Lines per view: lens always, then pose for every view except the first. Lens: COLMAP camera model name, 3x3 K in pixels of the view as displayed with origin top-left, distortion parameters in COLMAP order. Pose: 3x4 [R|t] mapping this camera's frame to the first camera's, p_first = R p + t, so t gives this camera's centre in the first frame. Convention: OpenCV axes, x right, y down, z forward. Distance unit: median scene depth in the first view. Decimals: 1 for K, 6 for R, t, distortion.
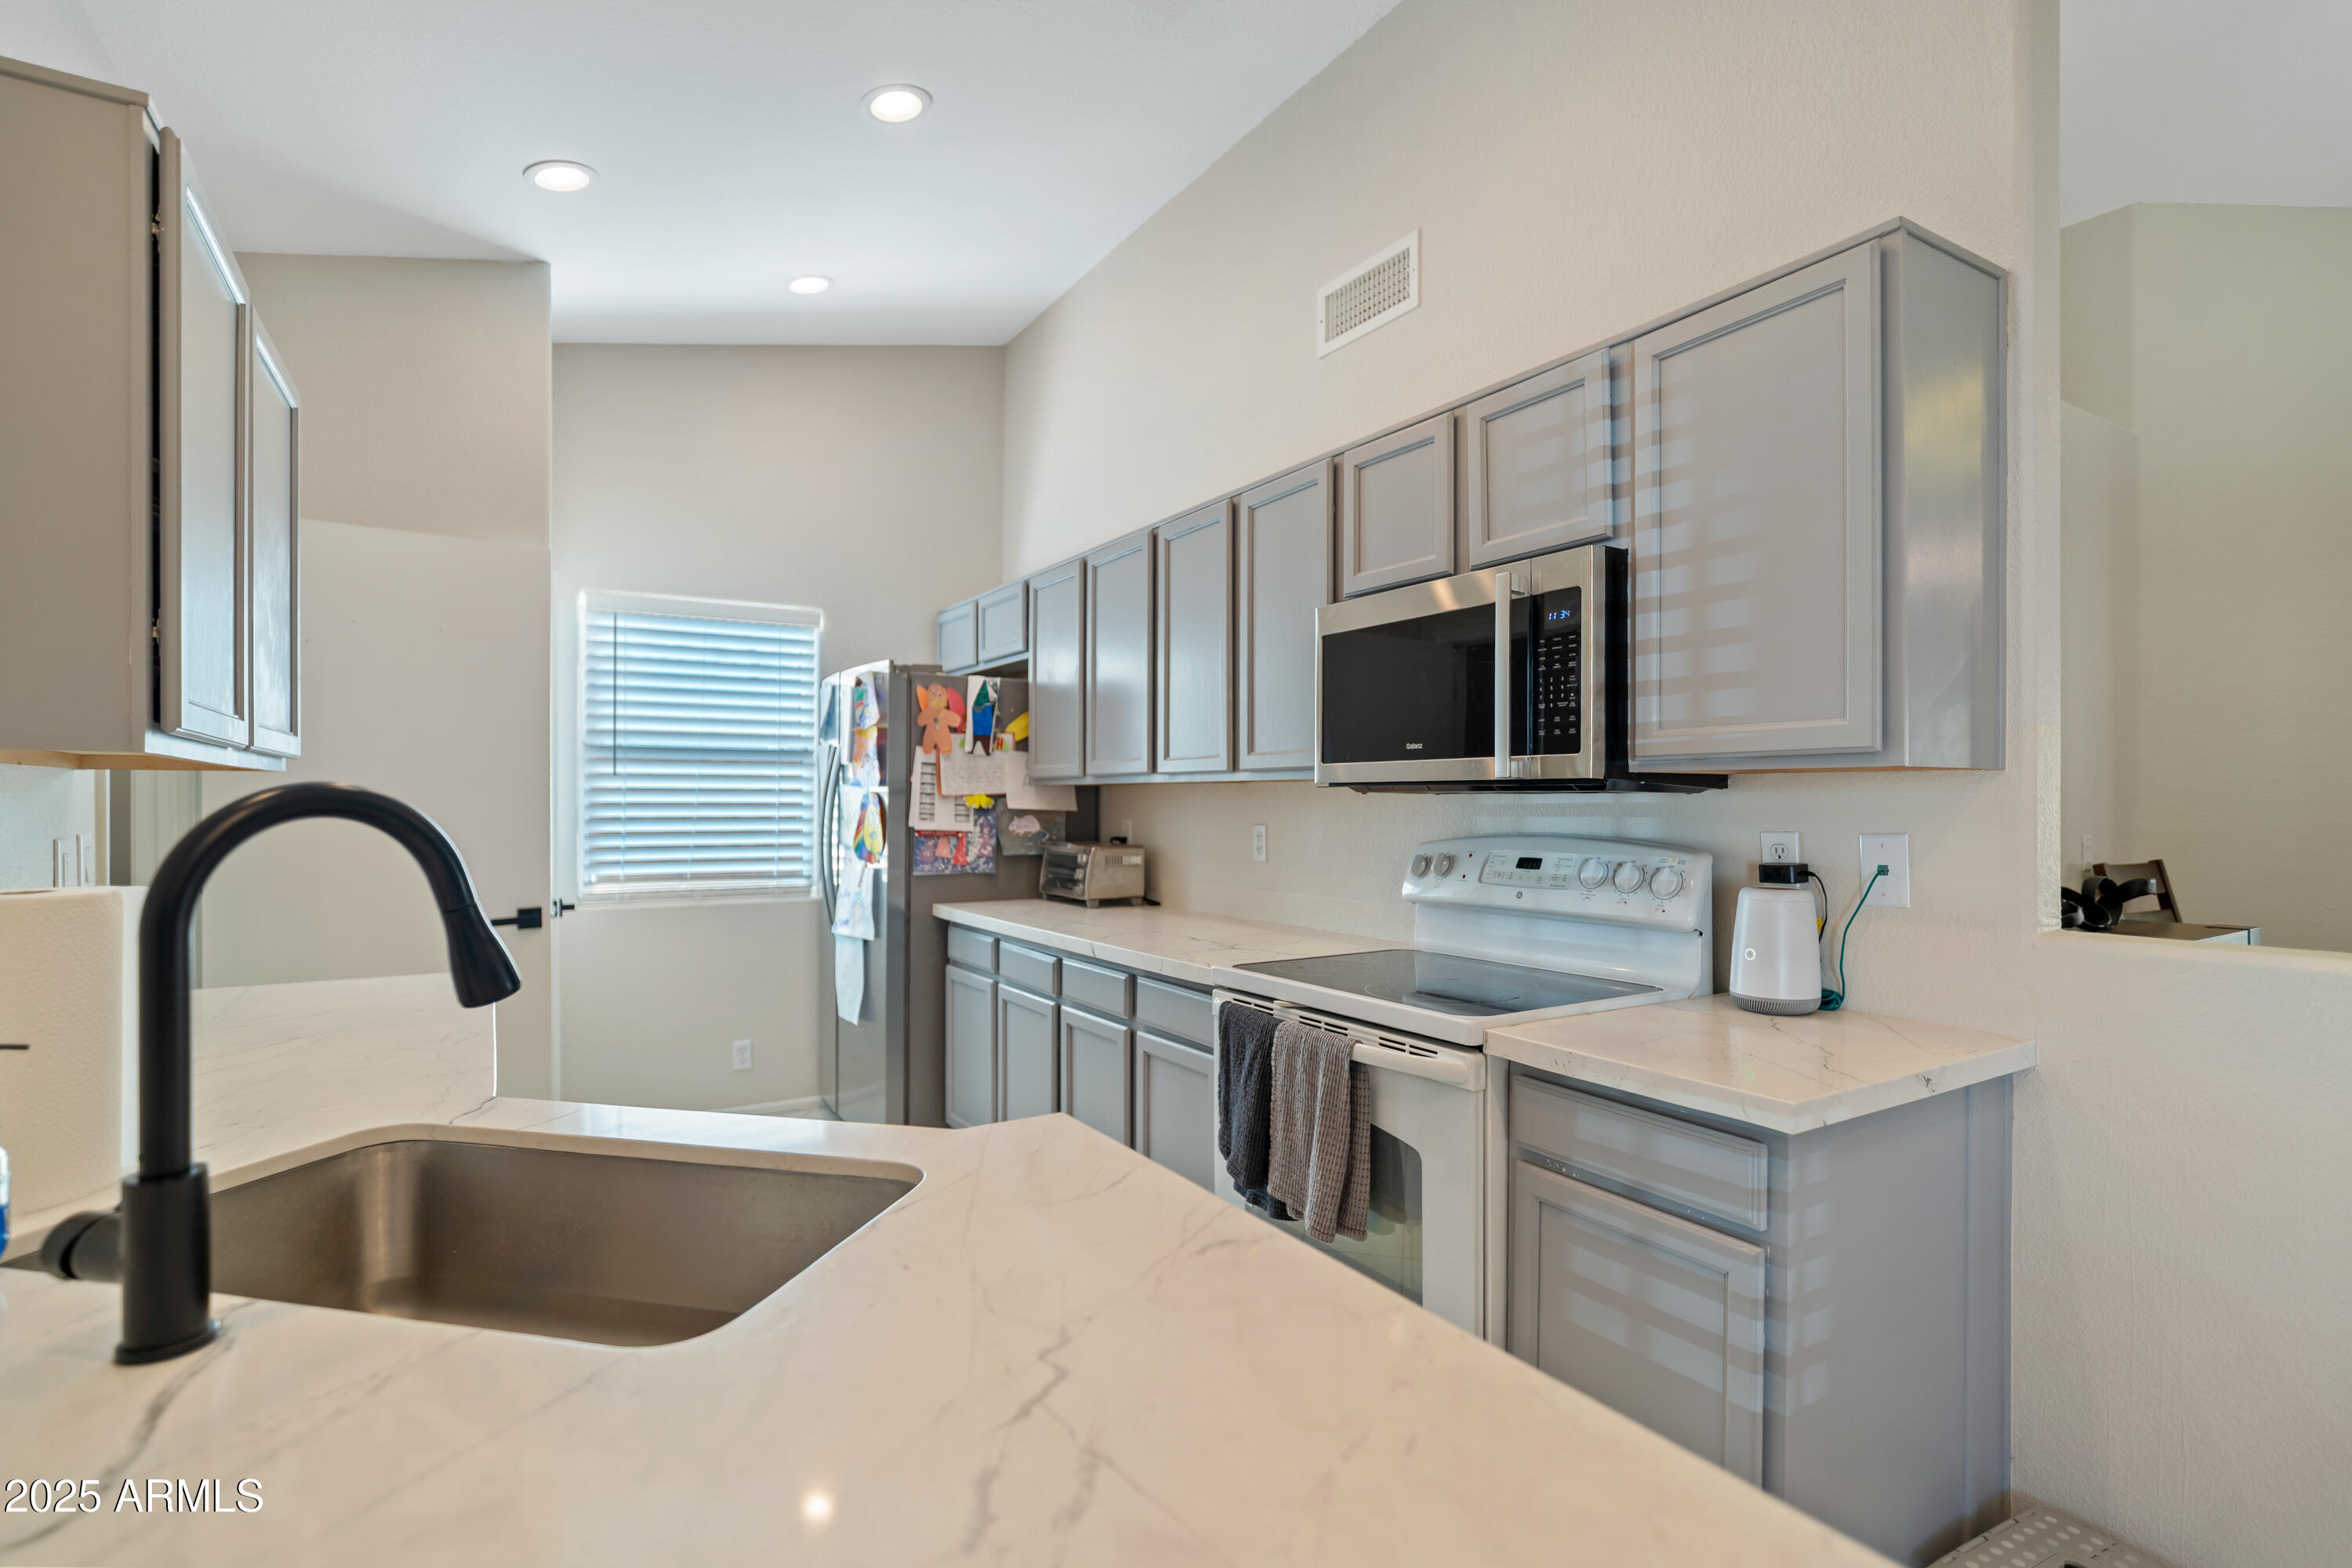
lens RADIAL K [[1132.6, 0, 1176.0], [0, 1132.6, 784.0], [0, 0, 1]] dist [0.000245, 0.000017]
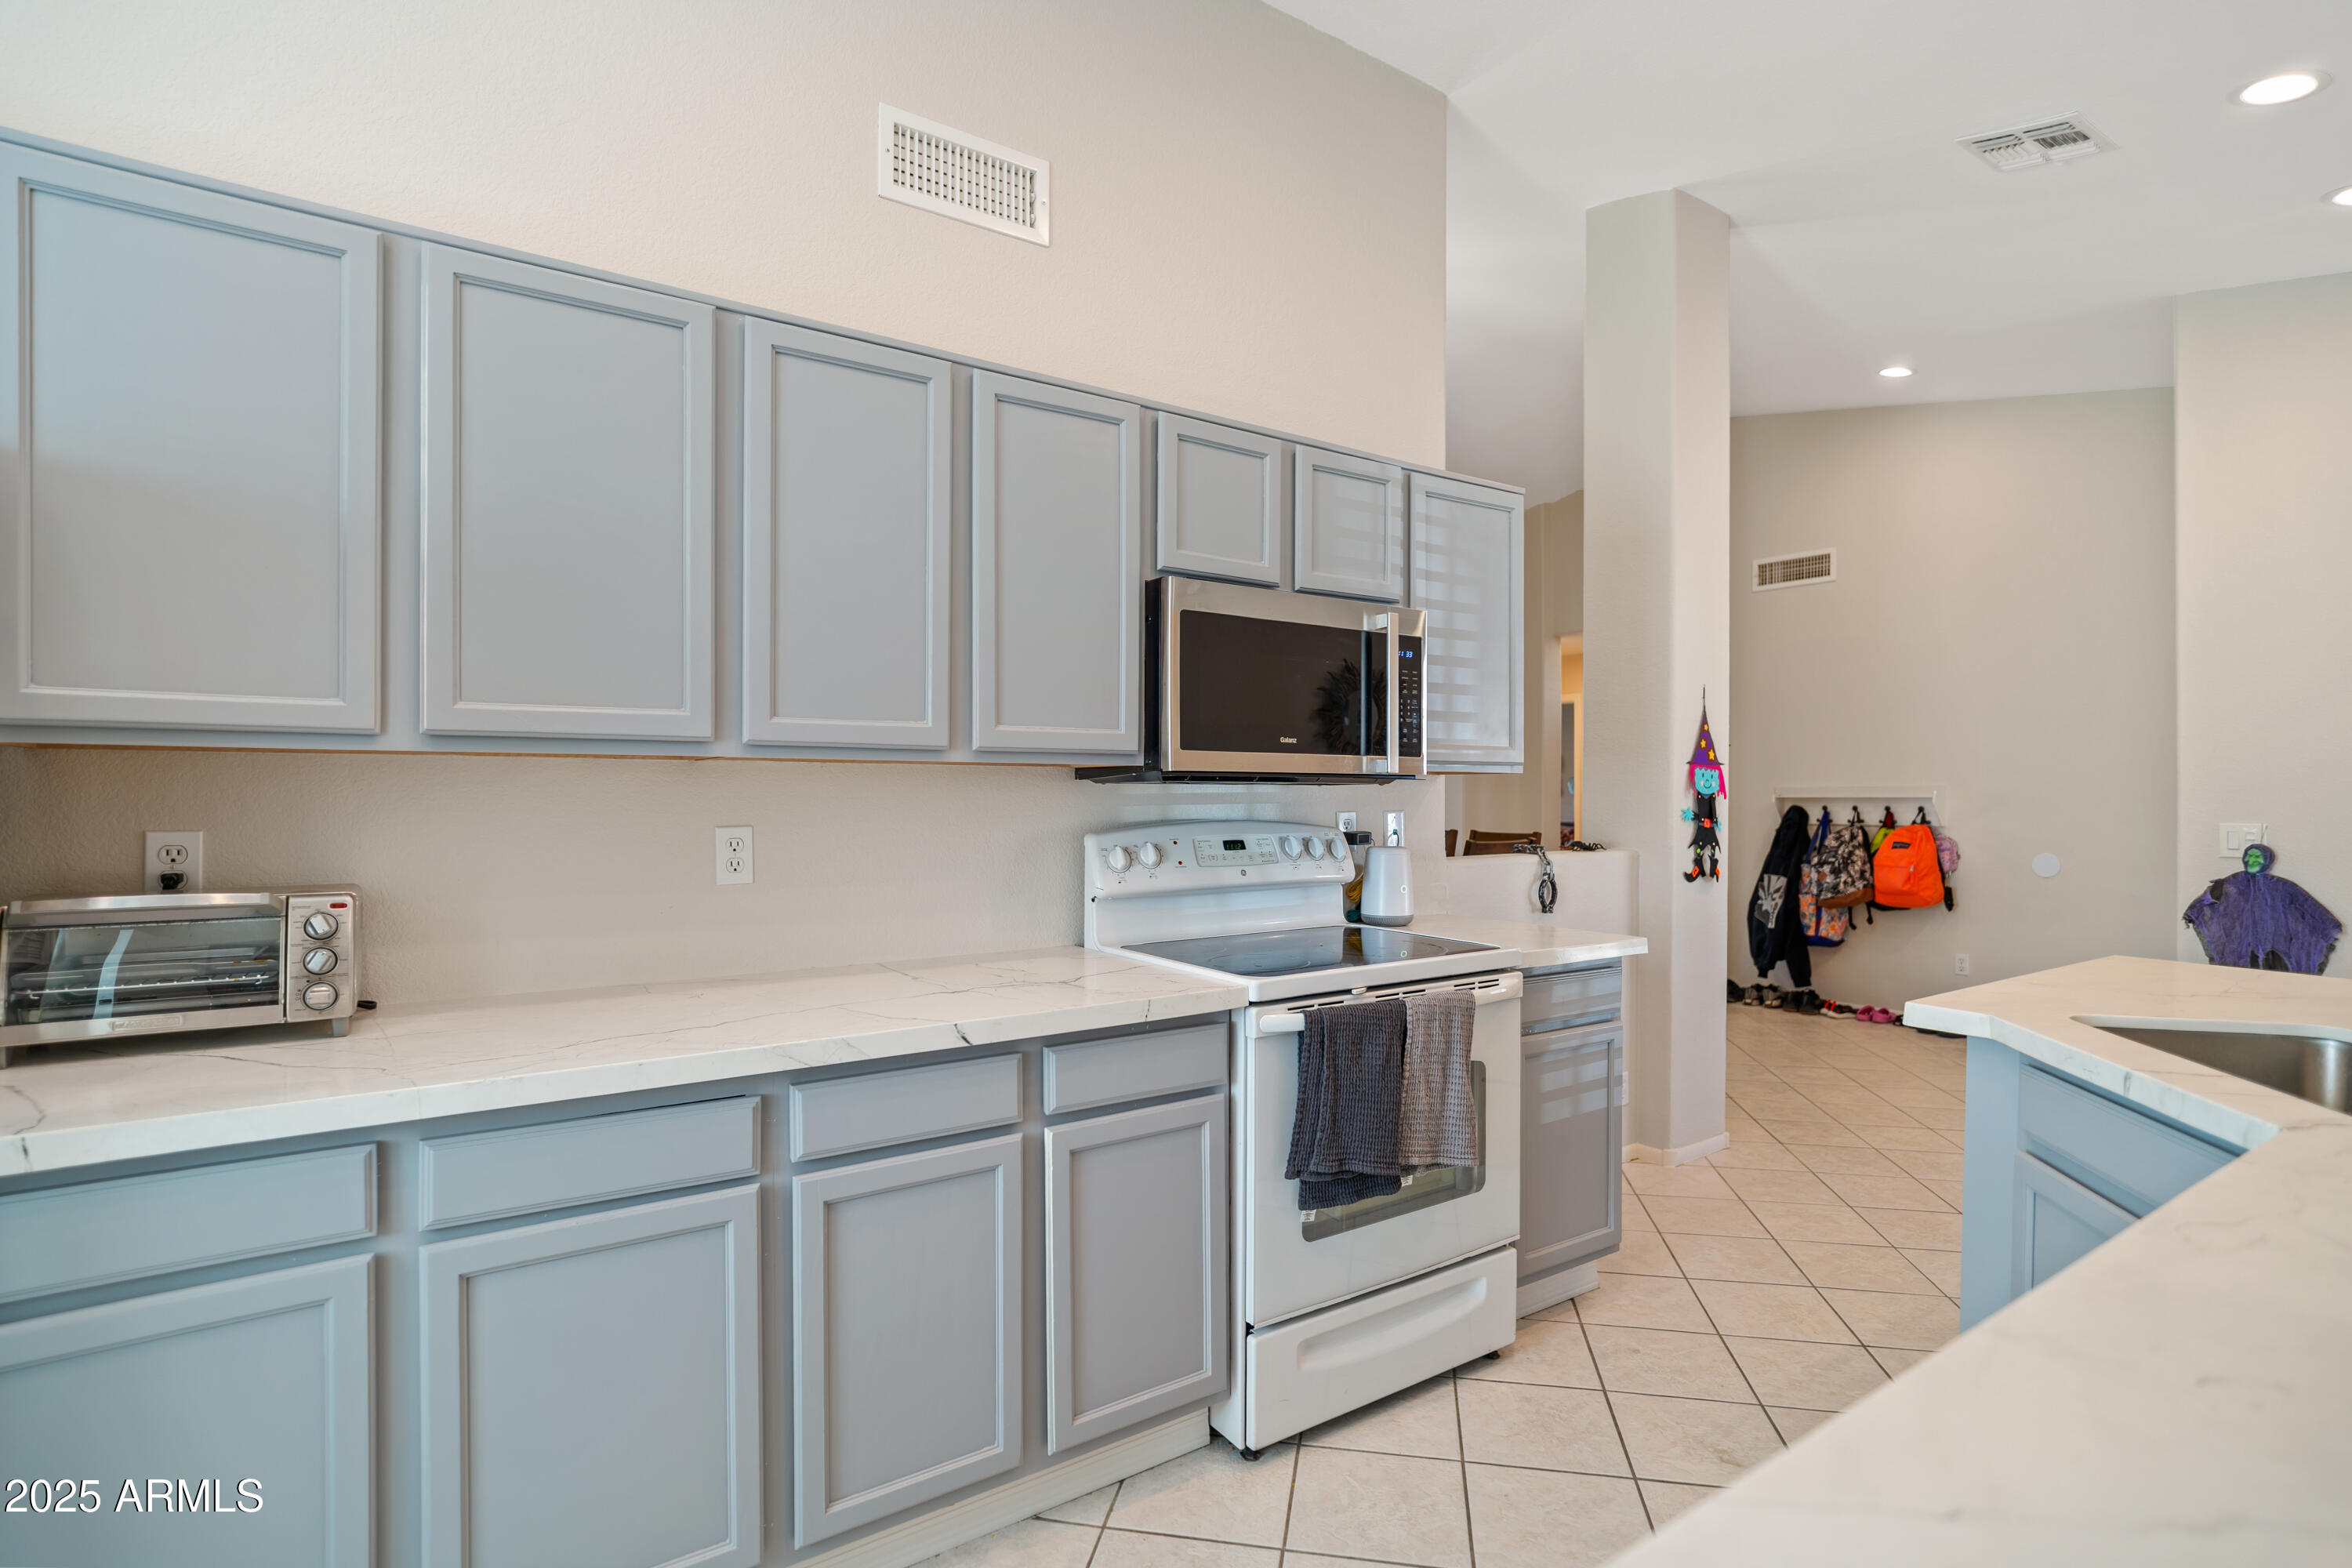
lens RADIAL K [[1132.6, 0, 1176.0], [0, 1132.6, 784.0], [0, 0, 1]] dist [0.000245, 0.000017]
pose [[-0.043867, 0.005183, 0.999024, -0.836666], [-0.016979, 0.999838, -0.005933, 0.015858], [-0.998893, -0.017223, -0.043772, 1.112243]]
